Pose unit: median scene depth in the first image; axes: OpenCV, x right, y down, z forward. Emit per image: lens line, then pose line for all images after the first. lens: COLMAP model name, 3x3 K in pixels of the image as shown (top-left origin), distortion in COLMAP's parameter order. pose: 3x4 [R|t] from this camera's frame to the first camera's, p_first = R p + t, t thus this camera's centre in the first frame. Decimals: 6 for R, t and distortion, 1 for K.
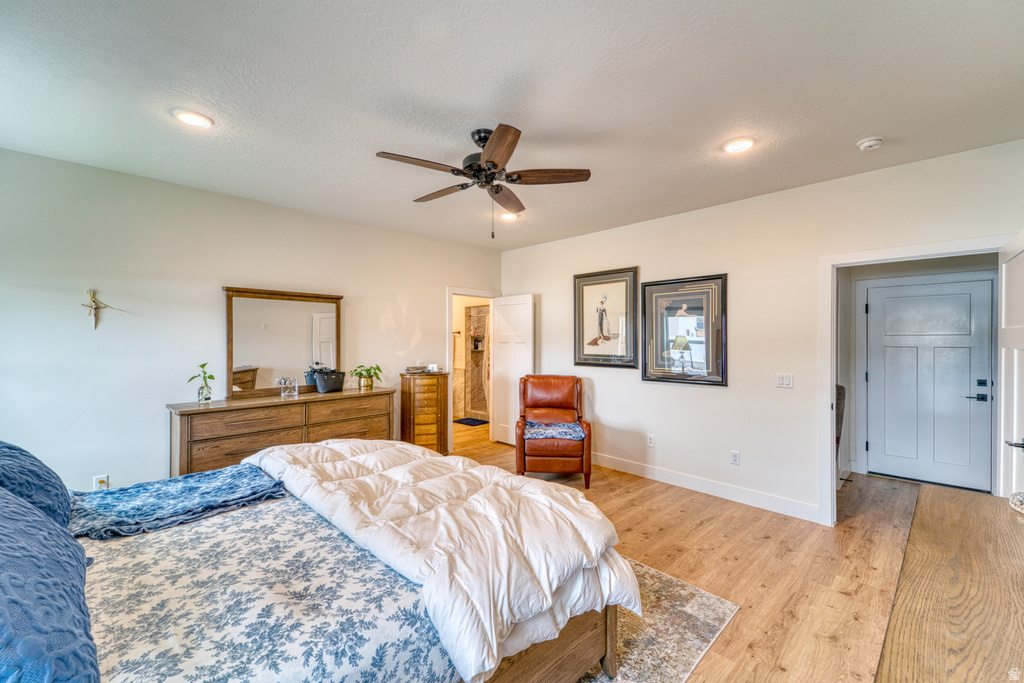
lens RADIAL K [[424.1, 0, 513.3], [0, 424.1, 340.0], [0, 0, 1]] dist [0.043982, -0.007864]
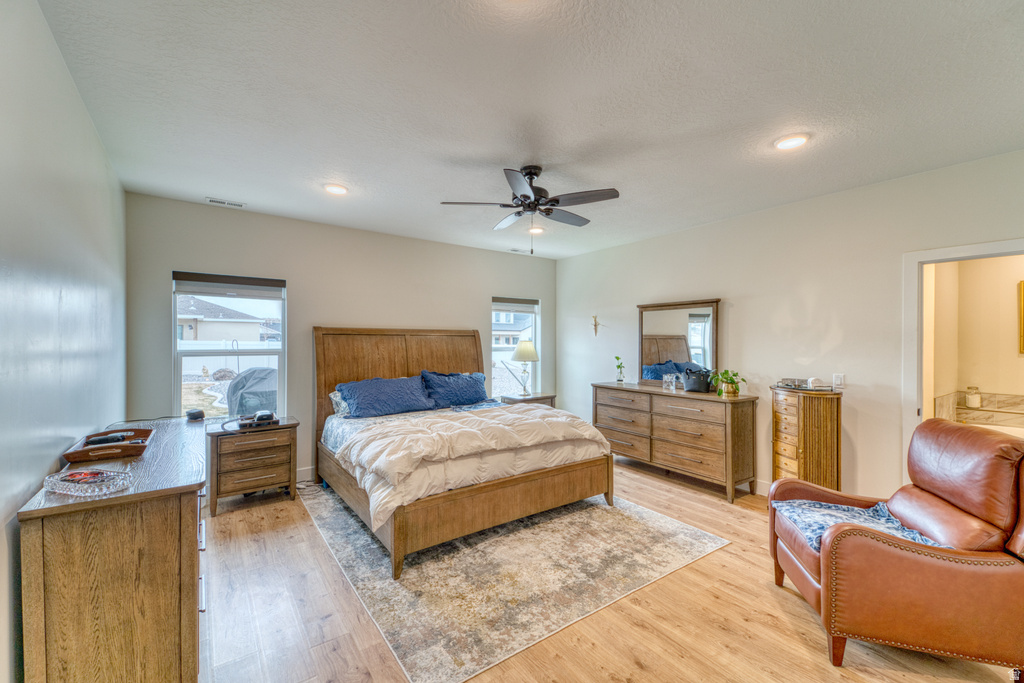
lens RADIAL K [[424.1, 0, 513.3], [0, 424.1, 342.9], [0, 0, 1]] dist [0.043982, -0.007864]
pose [[-0.164851, 0.000472, -0.986318, 0.793236], [-0.007085, 0.999974, 0.001663, 0.001780], [0.986293, 0.007262, -0.164843, 0.824107]]
